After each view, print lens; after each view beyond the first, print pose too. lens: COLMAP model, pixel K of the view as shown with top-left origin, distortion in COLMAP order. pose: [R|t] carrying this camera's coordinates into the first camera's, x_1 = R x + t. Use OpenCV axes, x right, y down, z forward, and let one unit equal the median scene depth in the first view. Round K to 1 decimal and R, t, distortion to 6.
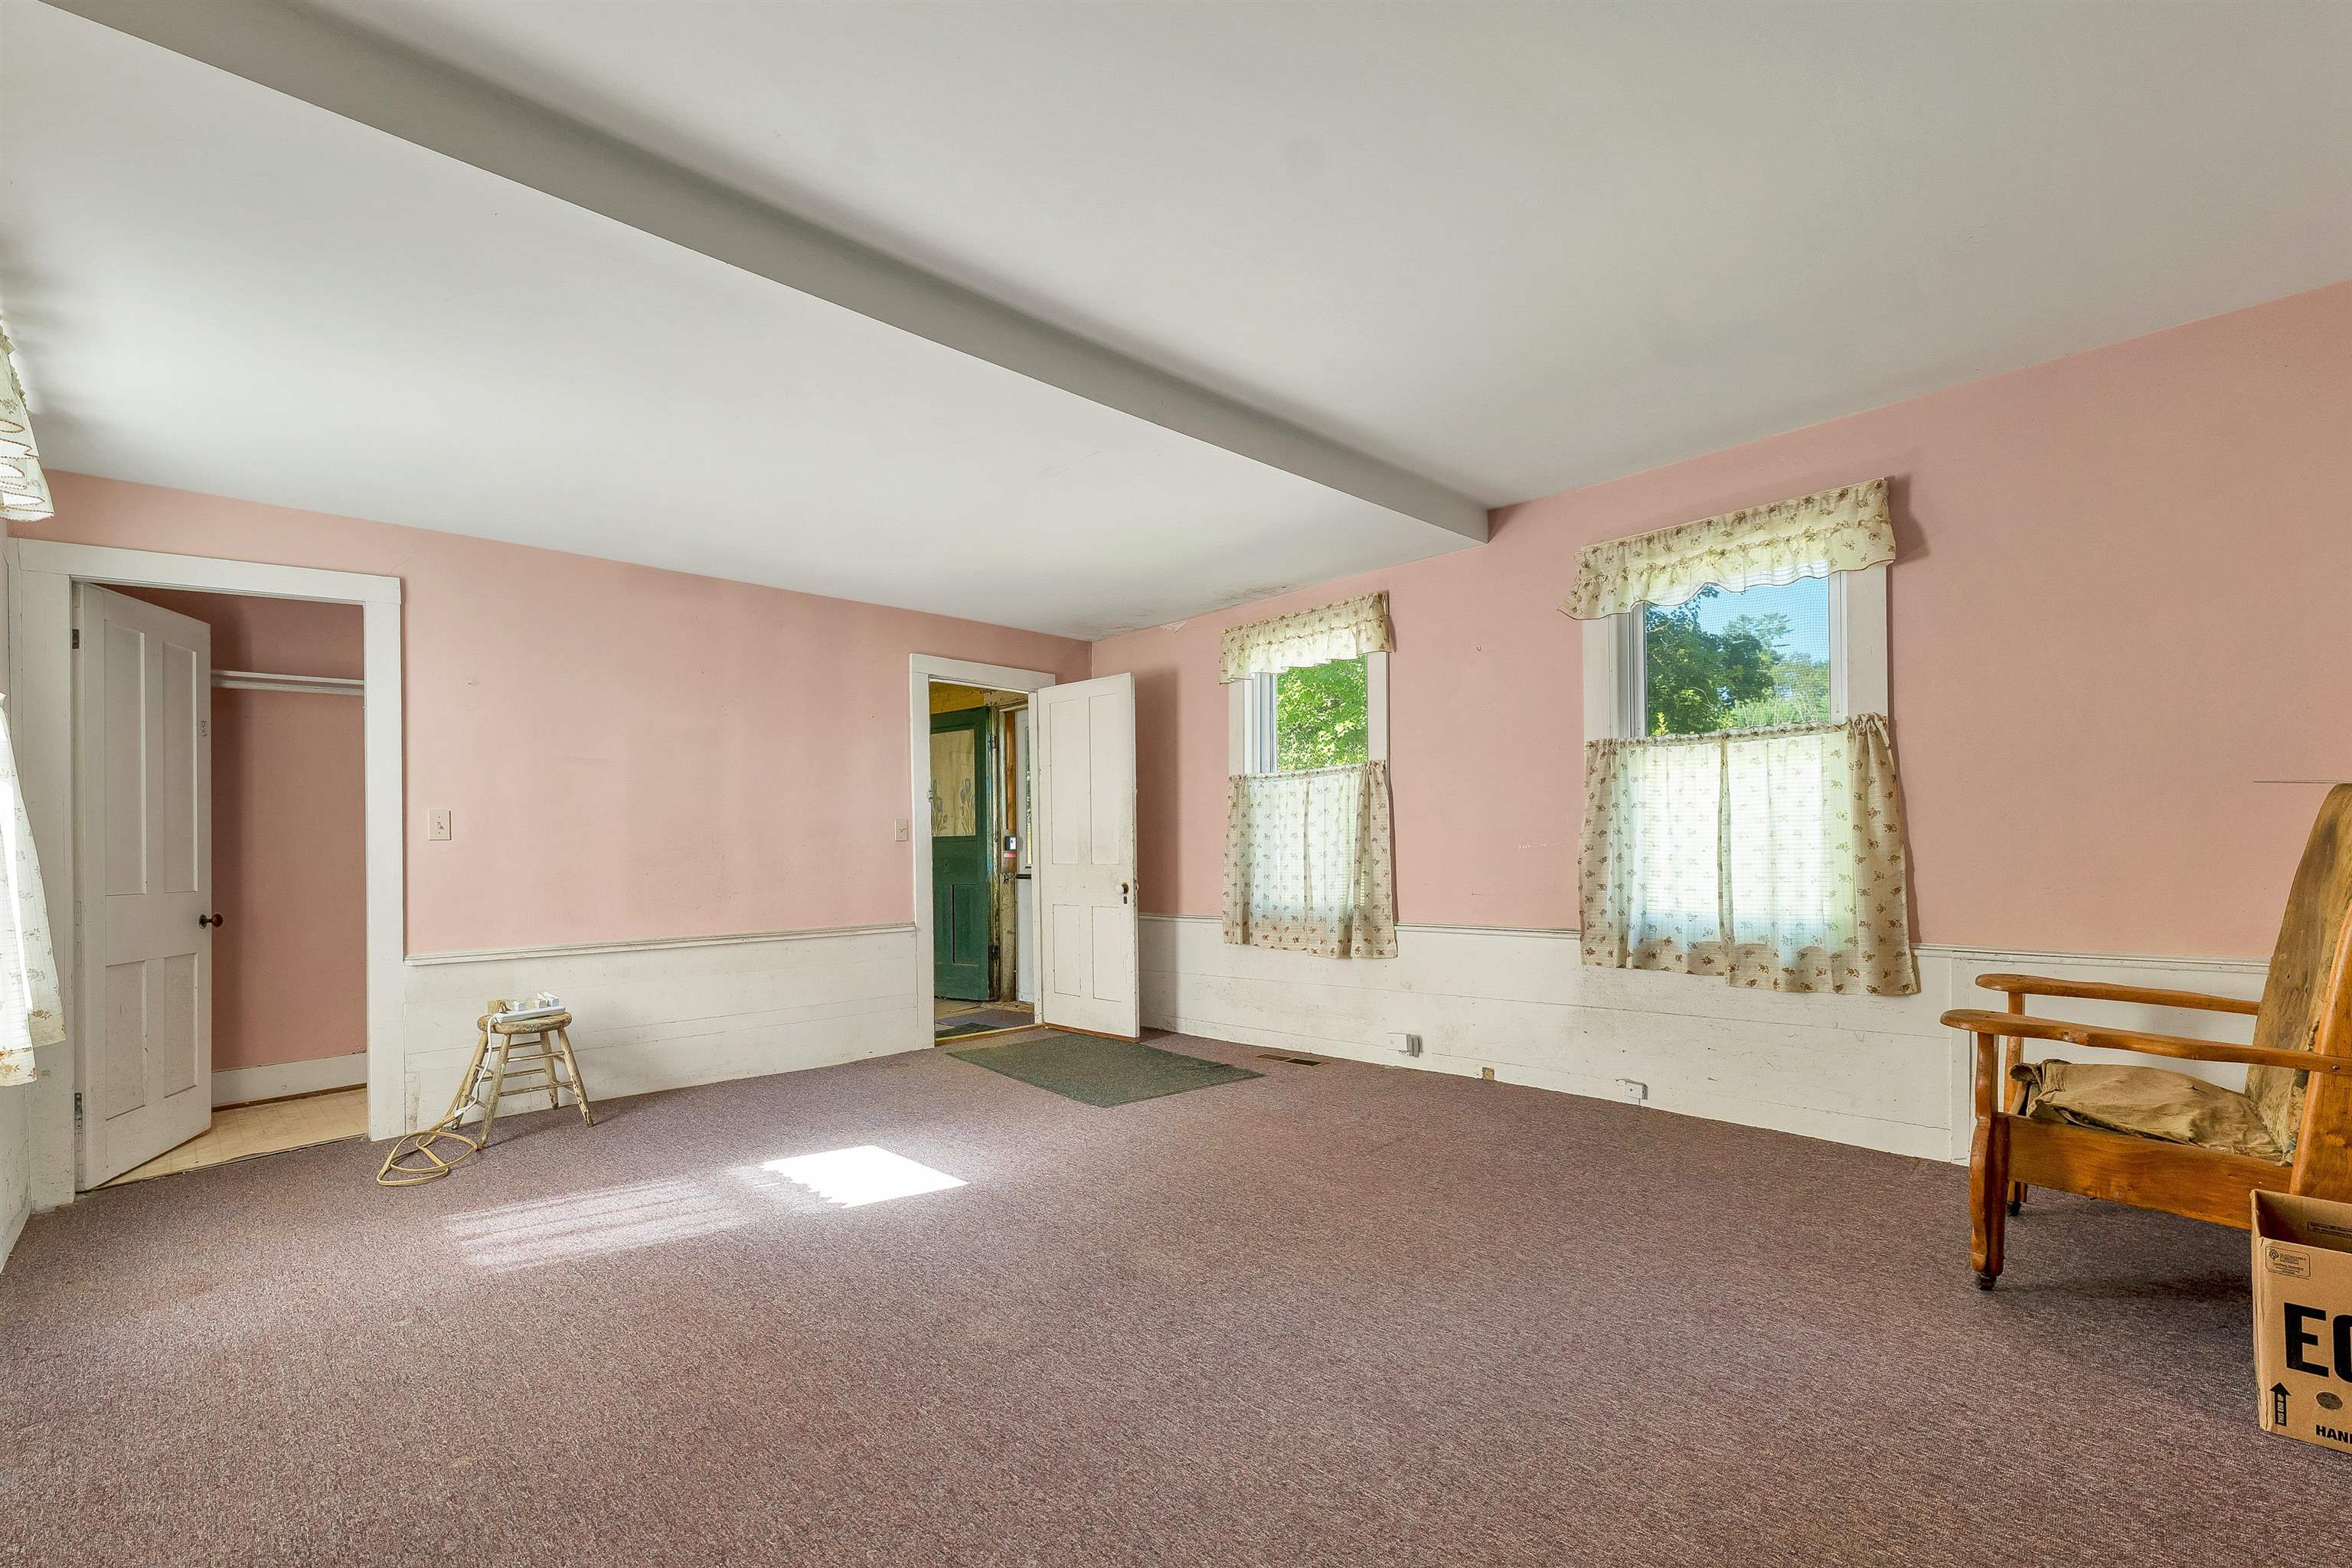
lens RADIAL K [[1001.5, 0, 1144.2], [0, 1001.5, 835.2], [0, 0, 1]] dist [-0.000012, -0.000120]
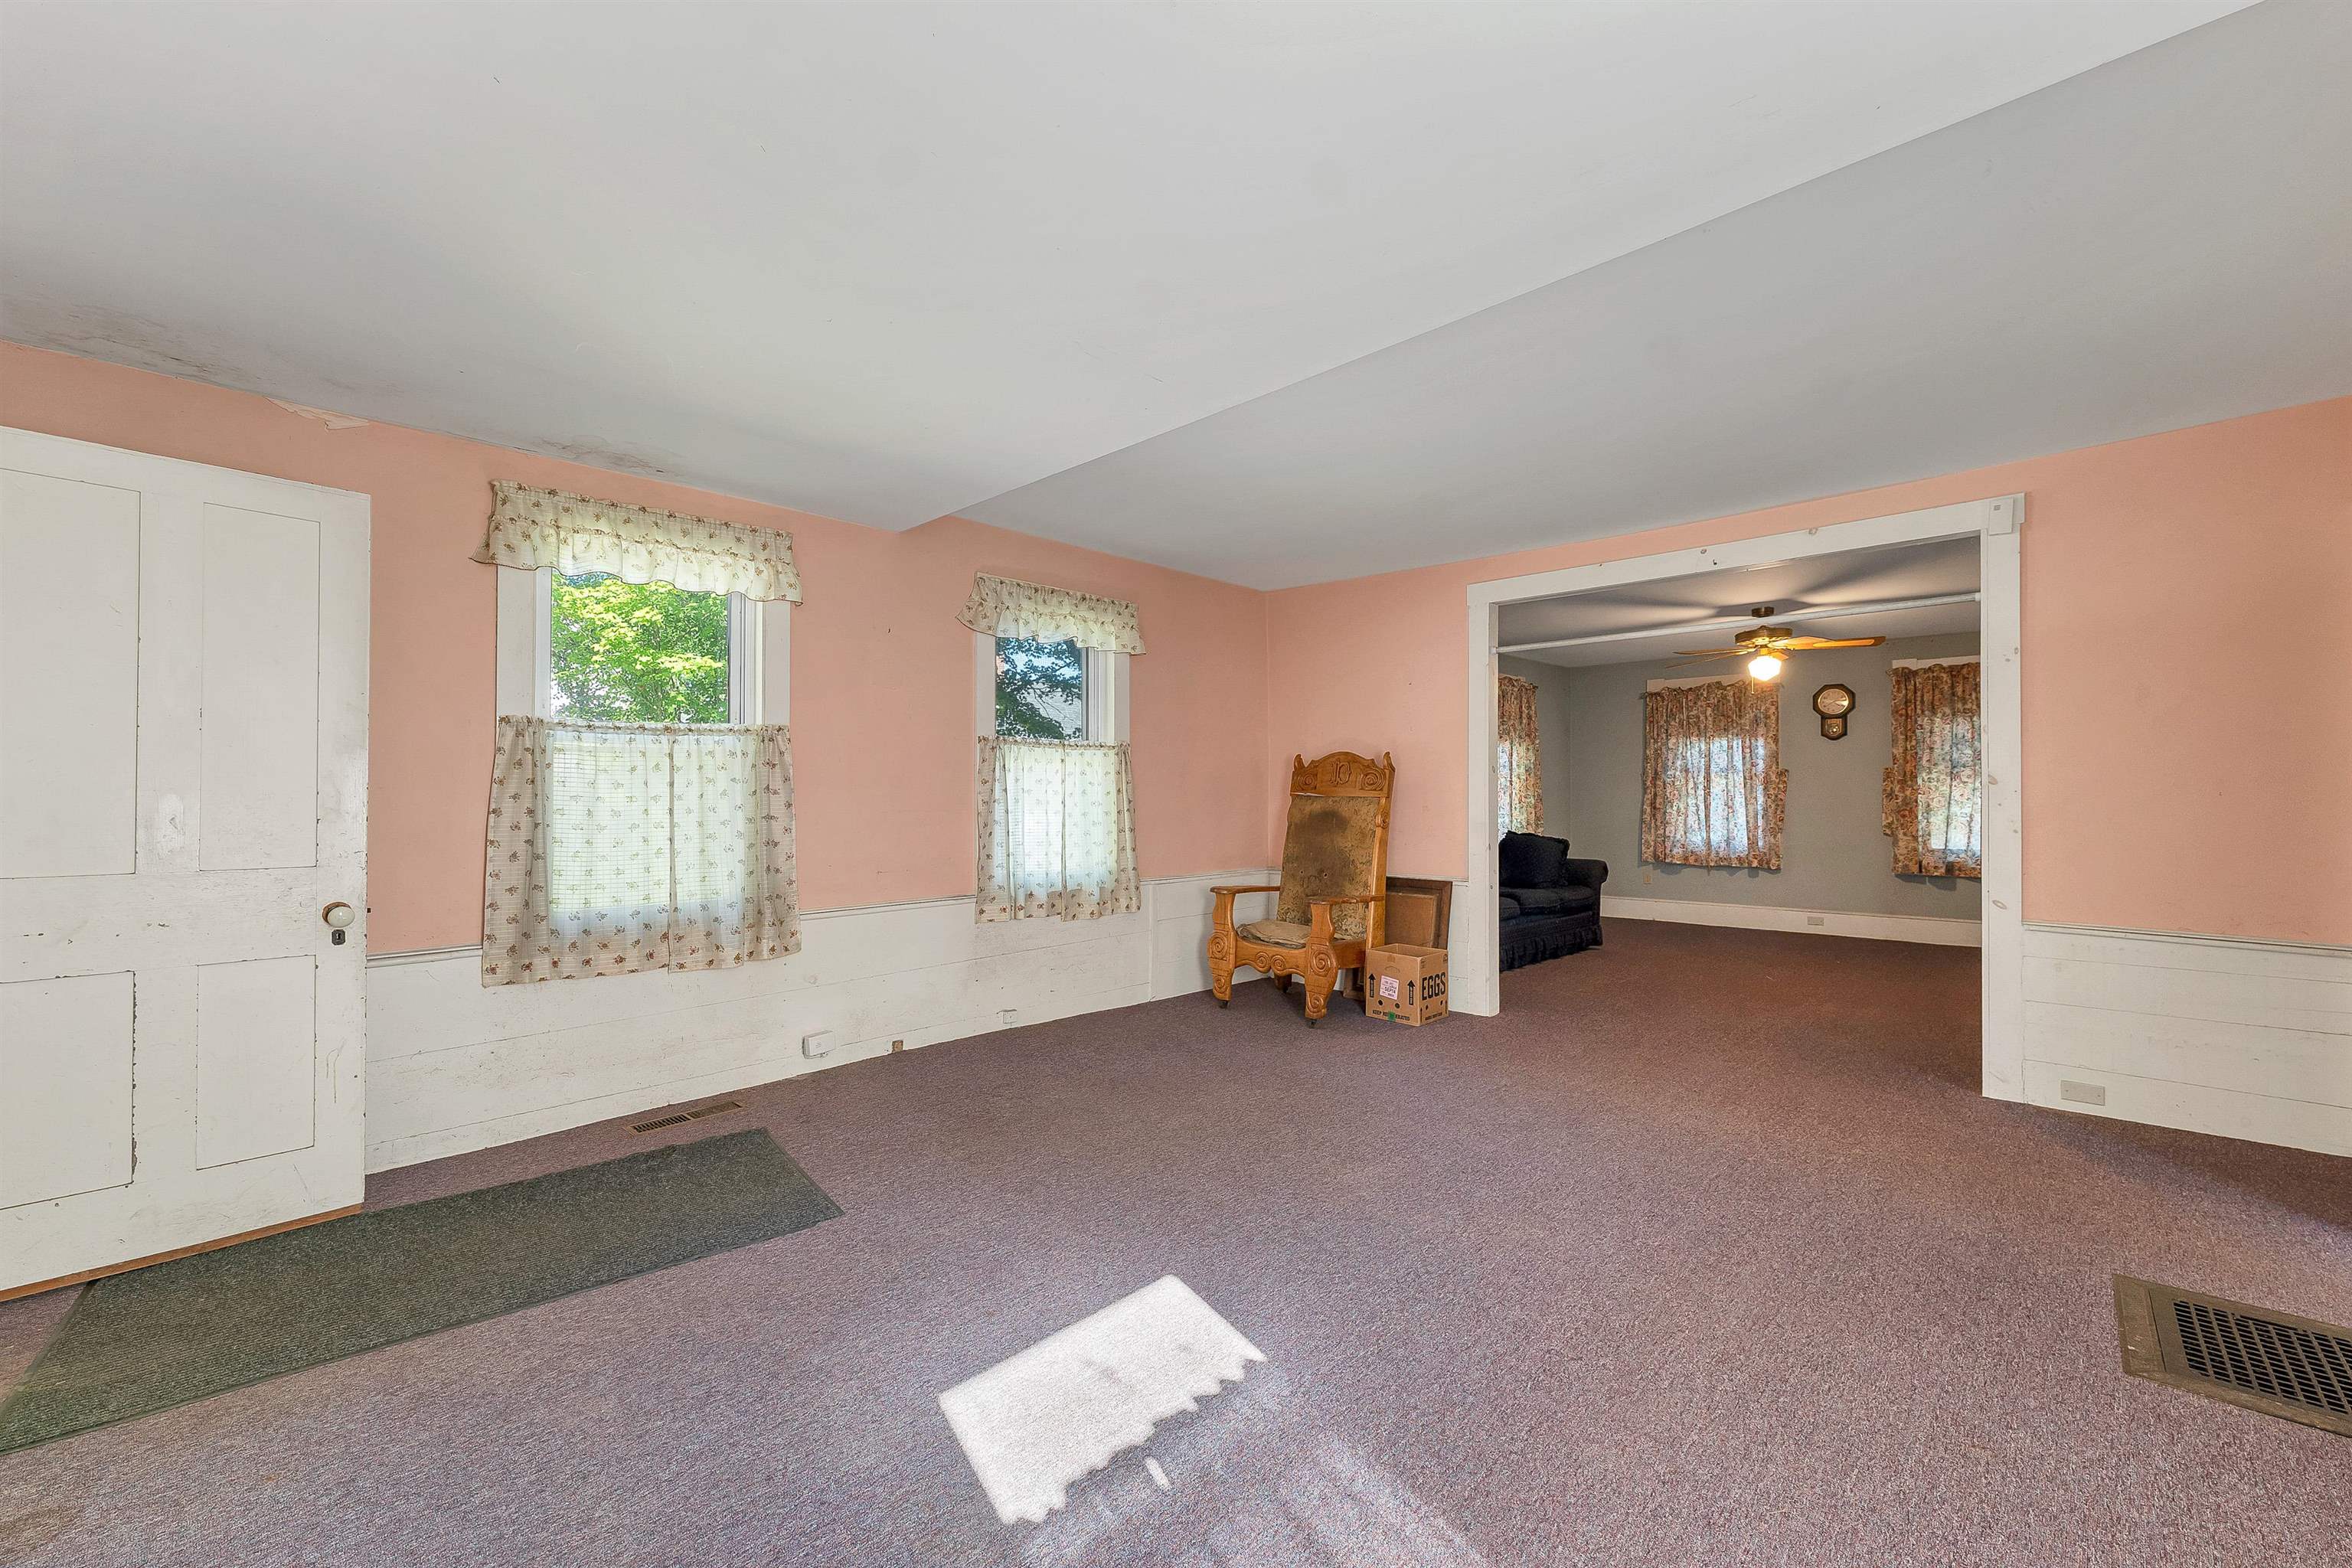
lens RADIAL K [[949.2, 0, 1196.1], [0, 949.2, 796.0], [0, 0, 1]] dist [0.000885, -0.000036]
pose [[-0.049185, 0.026828, 0.998429, -0.675427], [-0.000914, 0.999638, -0.026905, 0.008069], [-0.998789, -0.002236, -0.049143, 0.772126]]
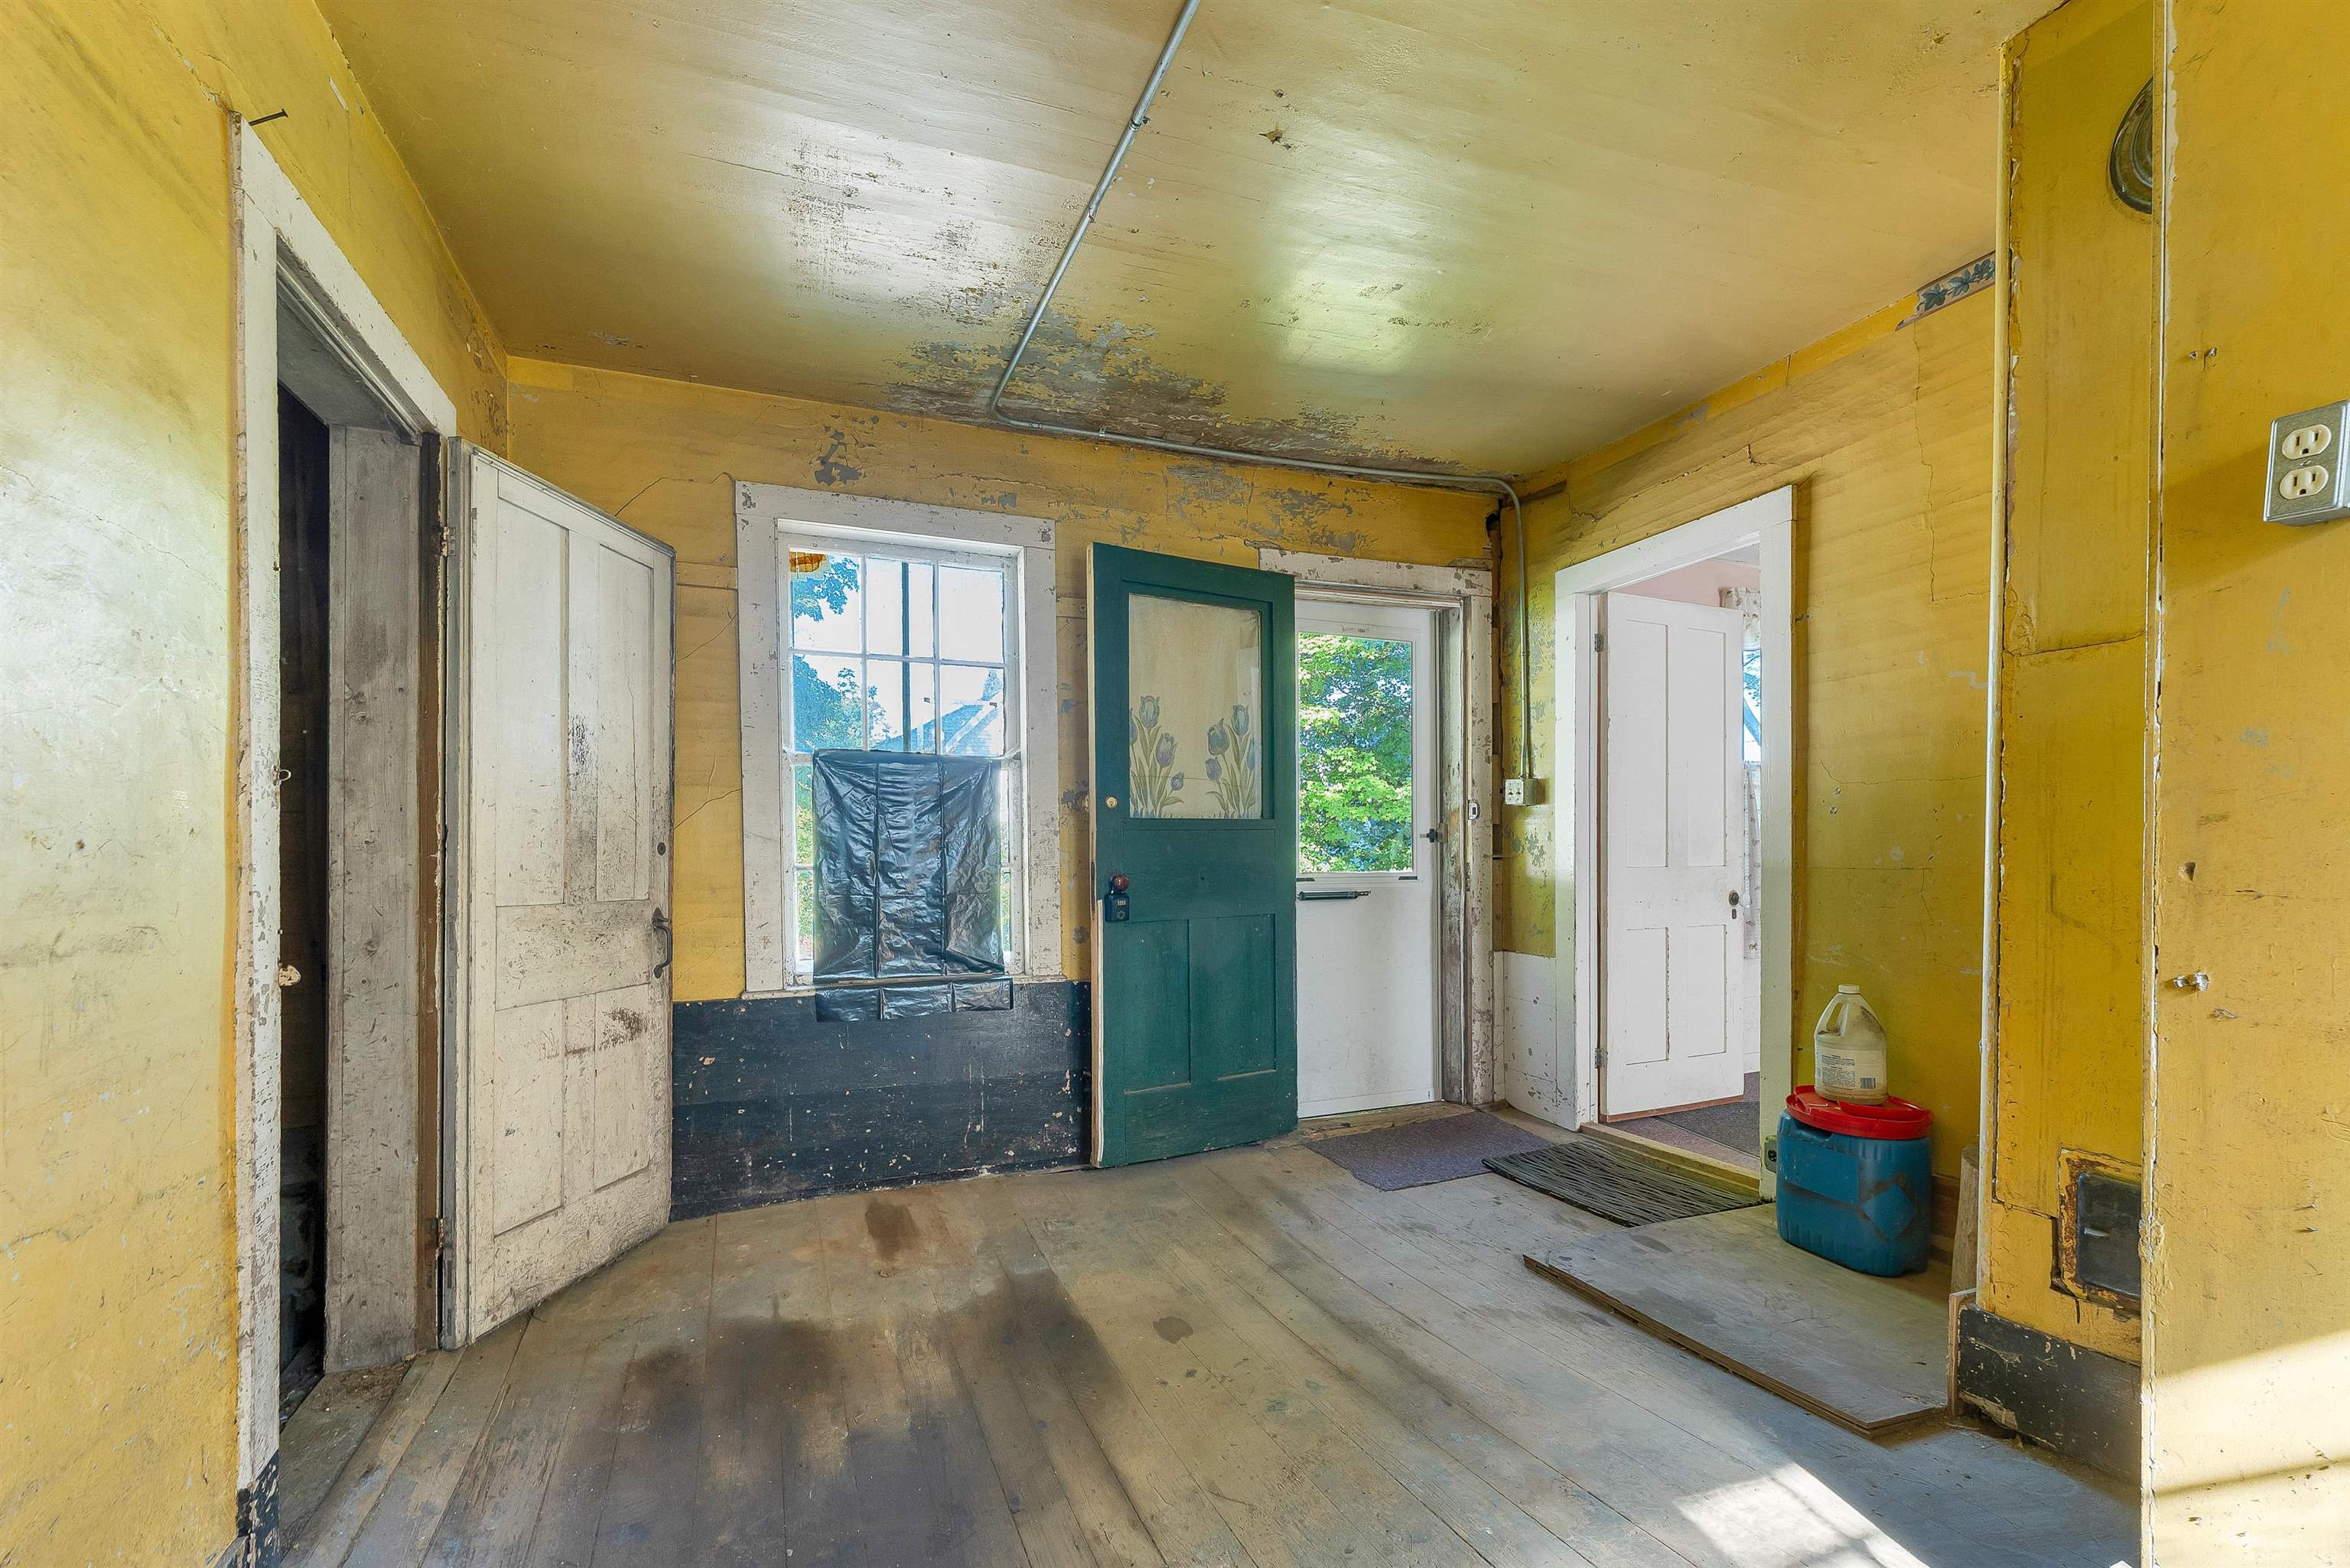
lens RADIAL K [[1000.6, 0, 1143.2], [0, 1000.6, 835.2], [0, 0, 1]] dist [-0.000012, -0.000120]
pose [[0.405925, 0.025642, 0.913547, -1.138569], [-0.009701, 0.999671, -0.023749, 0.037132], [-0.913855, 0.000778, 0.406040, 1.441875]]
